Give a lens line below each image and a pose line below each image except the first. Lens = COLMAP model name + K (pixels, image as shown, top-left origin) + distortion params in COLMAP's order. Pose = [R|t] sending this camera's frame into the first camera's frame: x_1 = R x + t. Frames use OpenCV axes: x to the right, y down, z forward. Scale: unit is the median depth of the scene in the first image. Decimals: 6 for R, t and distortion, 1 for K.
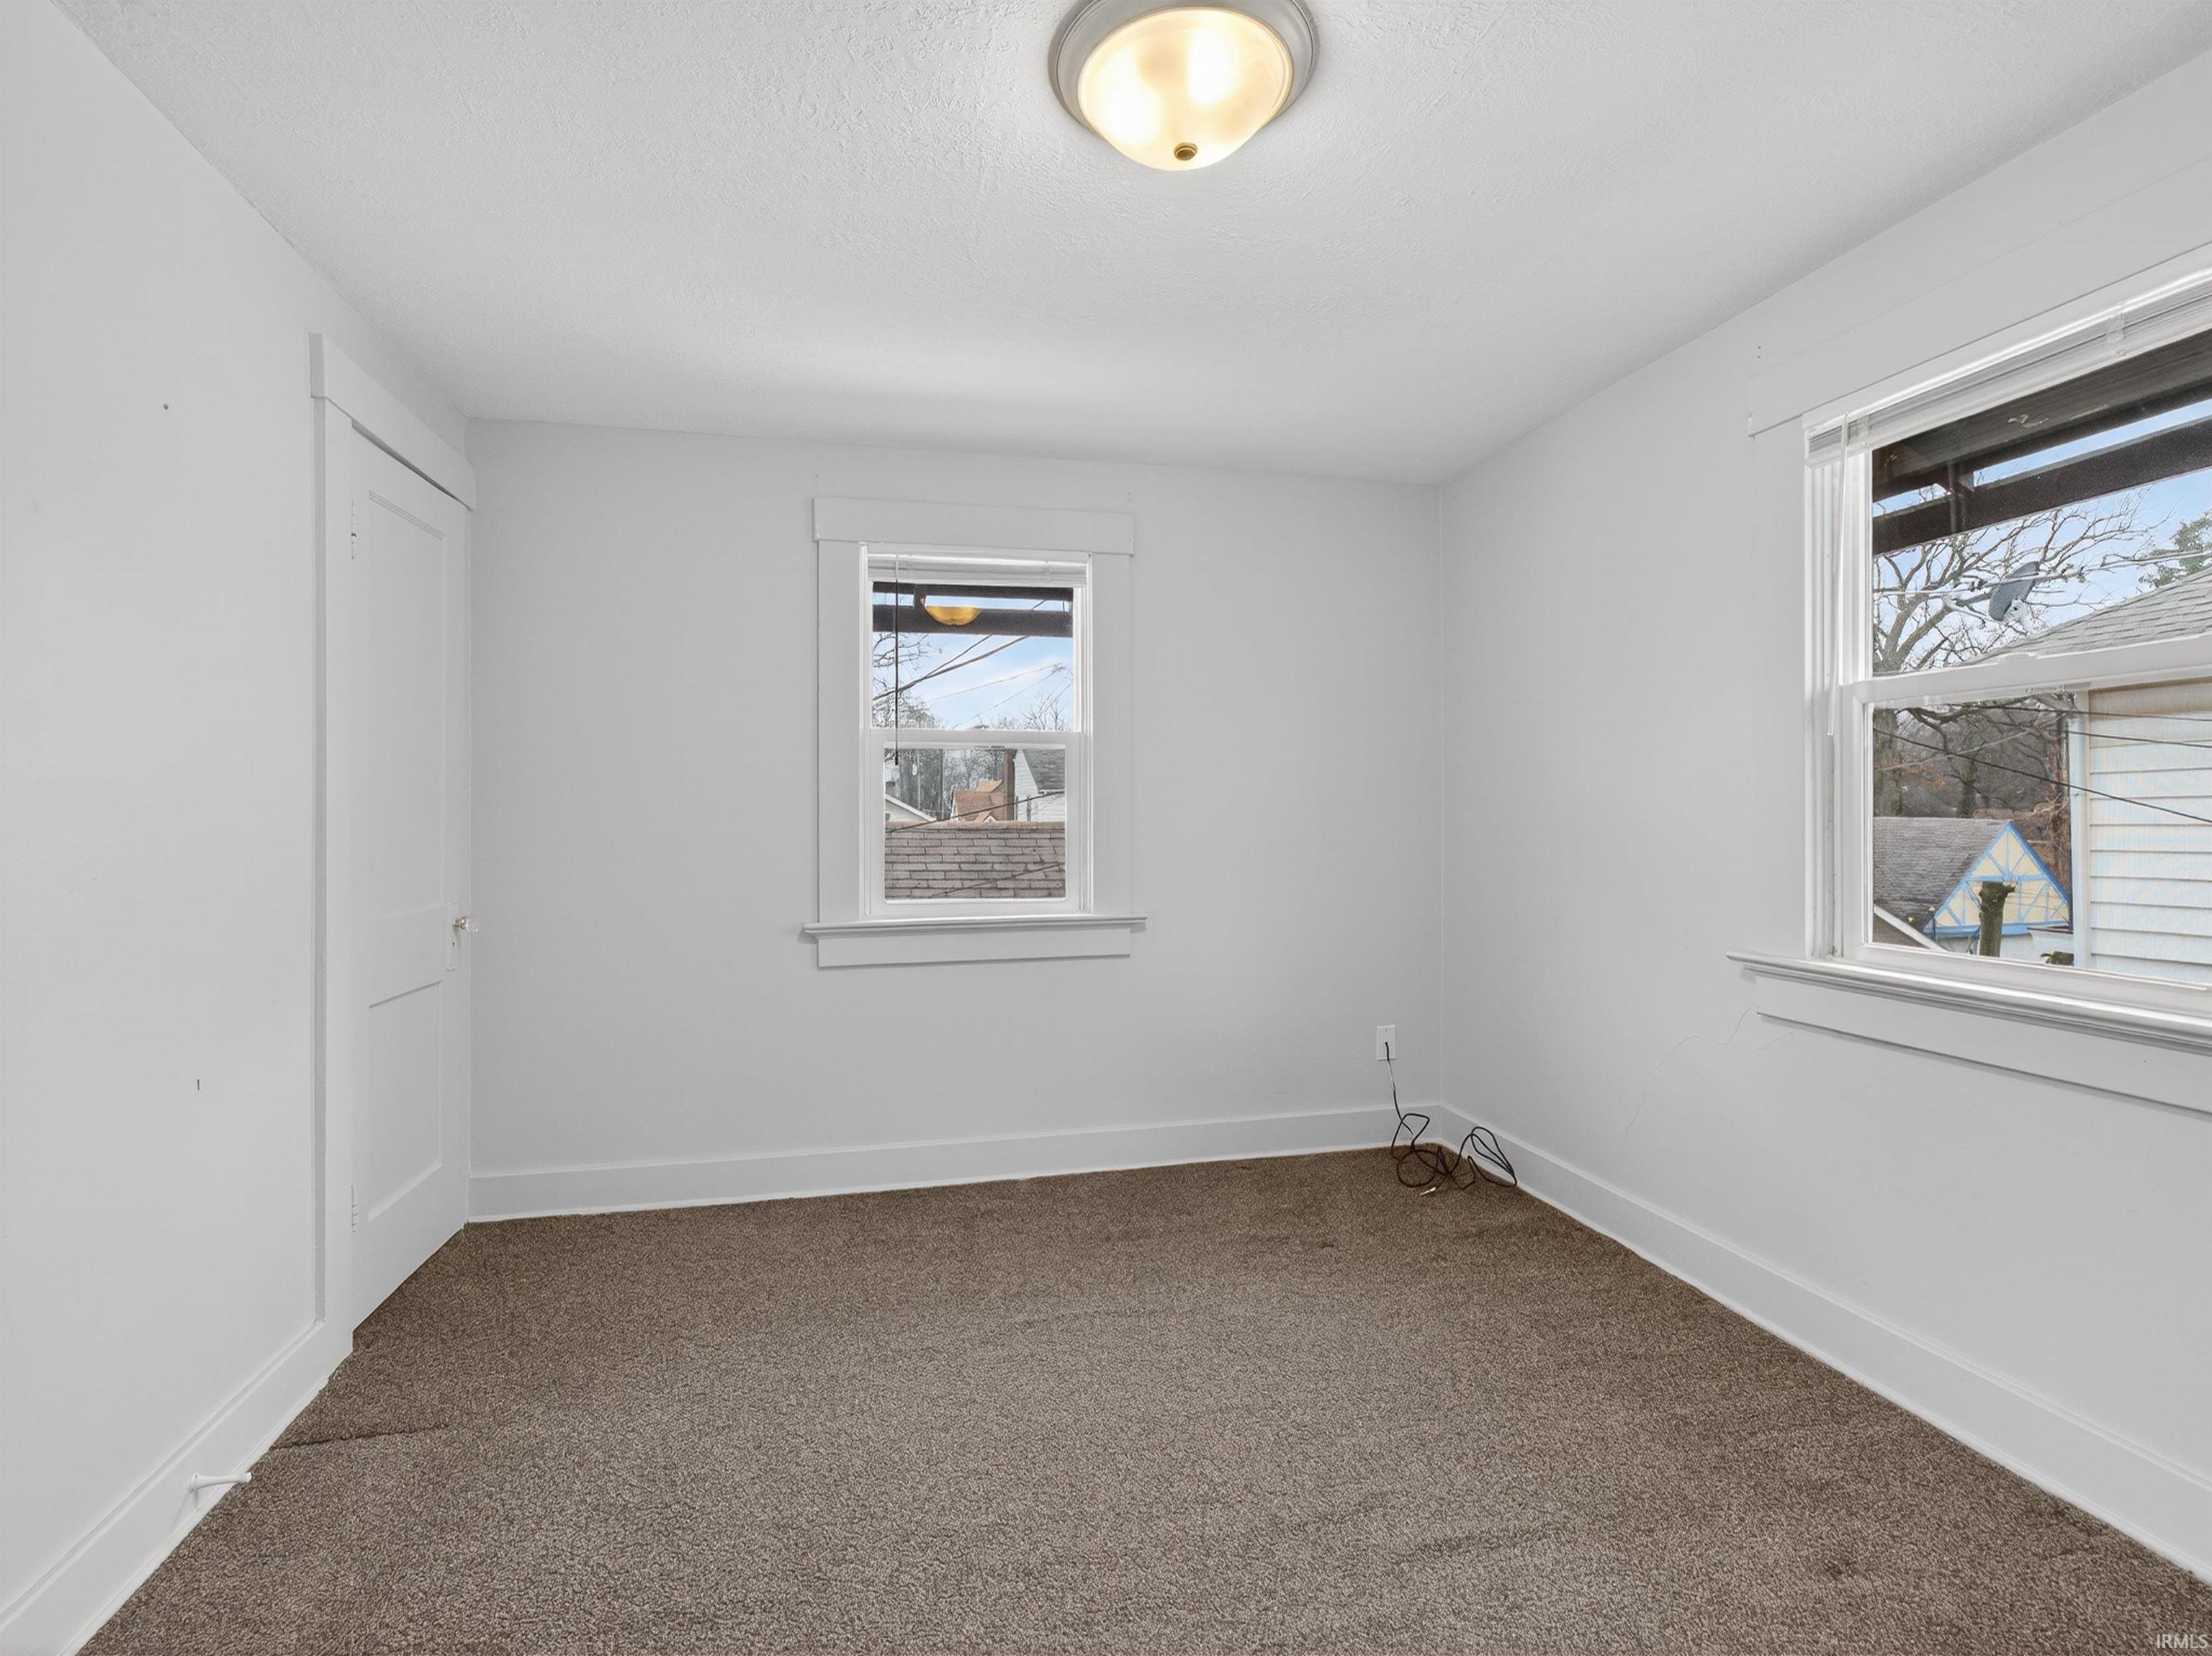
lens RADIAL K [[1038.2, 0, 1119.9], [0, 1038.2, 818.8], [0, 0, 1]] dist [-0.003898, -0.000714]
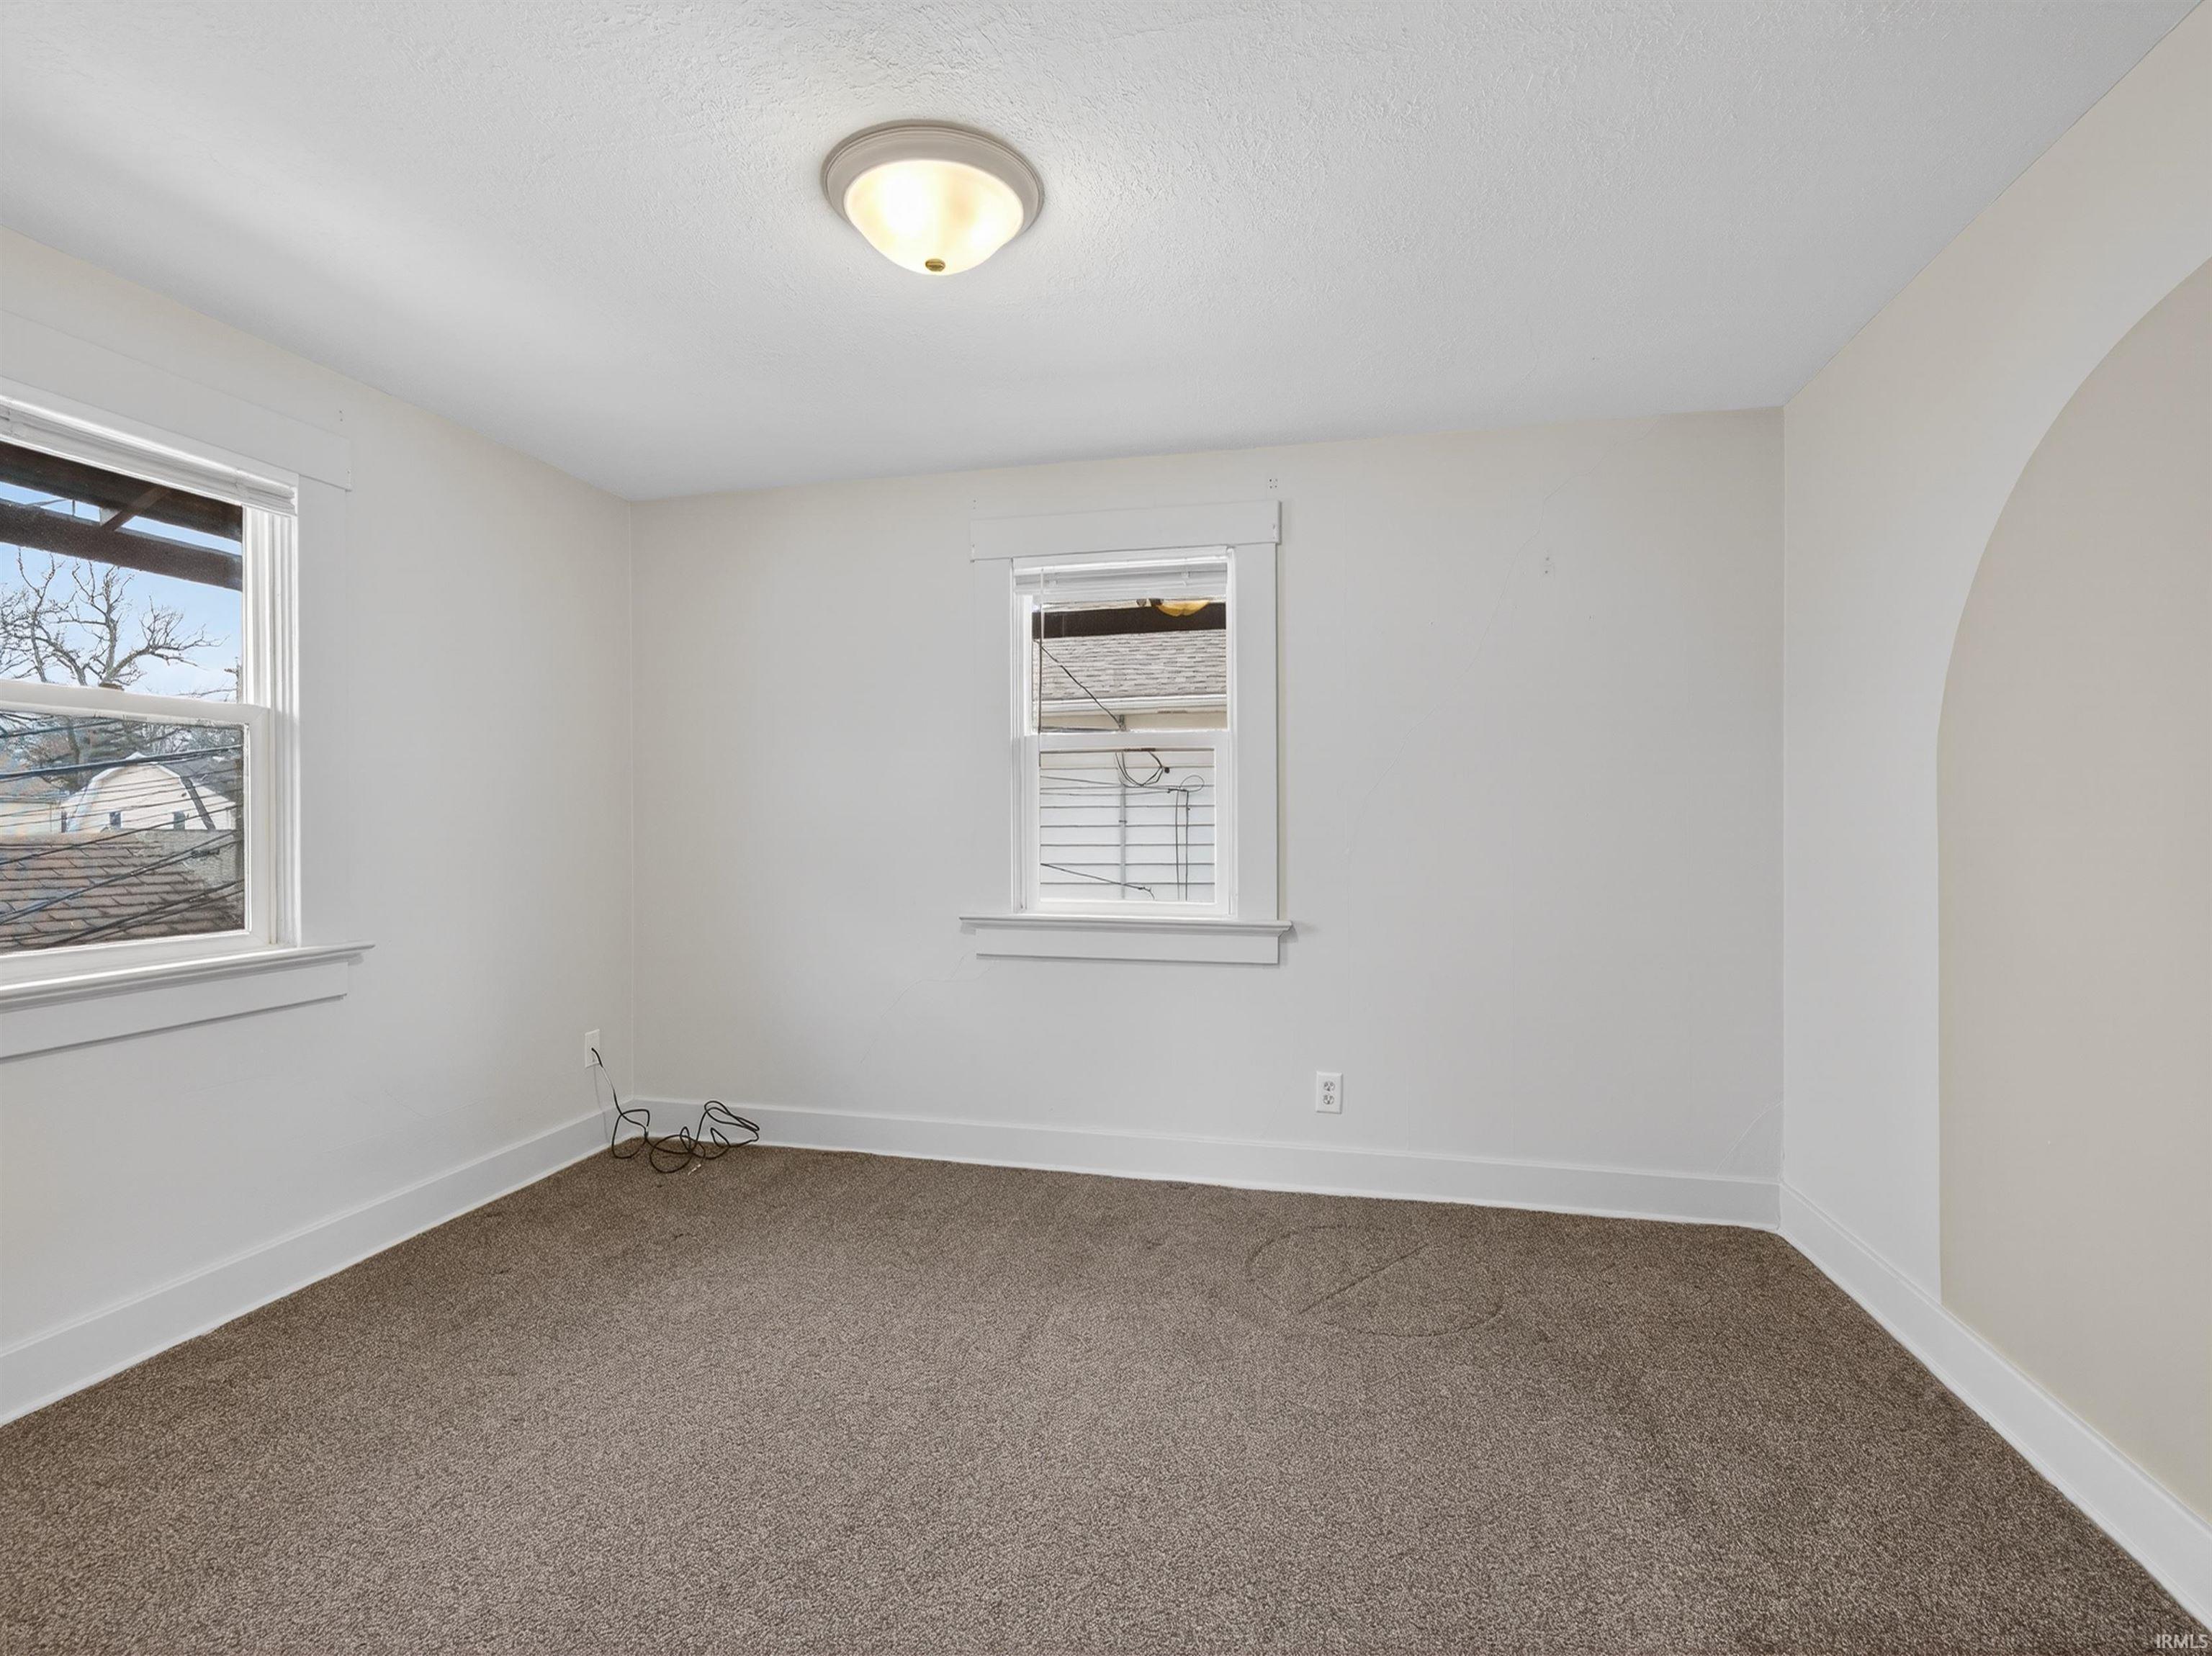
lens RADIAL K [[1023.5, 0, 1094.8], [0, 1023.5, 811.1], [0, 0, 1]] dist [-0.001086, -0.002207]
pose [[0.448063, 0.008506, 0.893962, -0.456640], [0.002961, 0.999935, -0.010998, 0.001047], [-0.893997, 0.007574, 0.448009, 0.147895]]
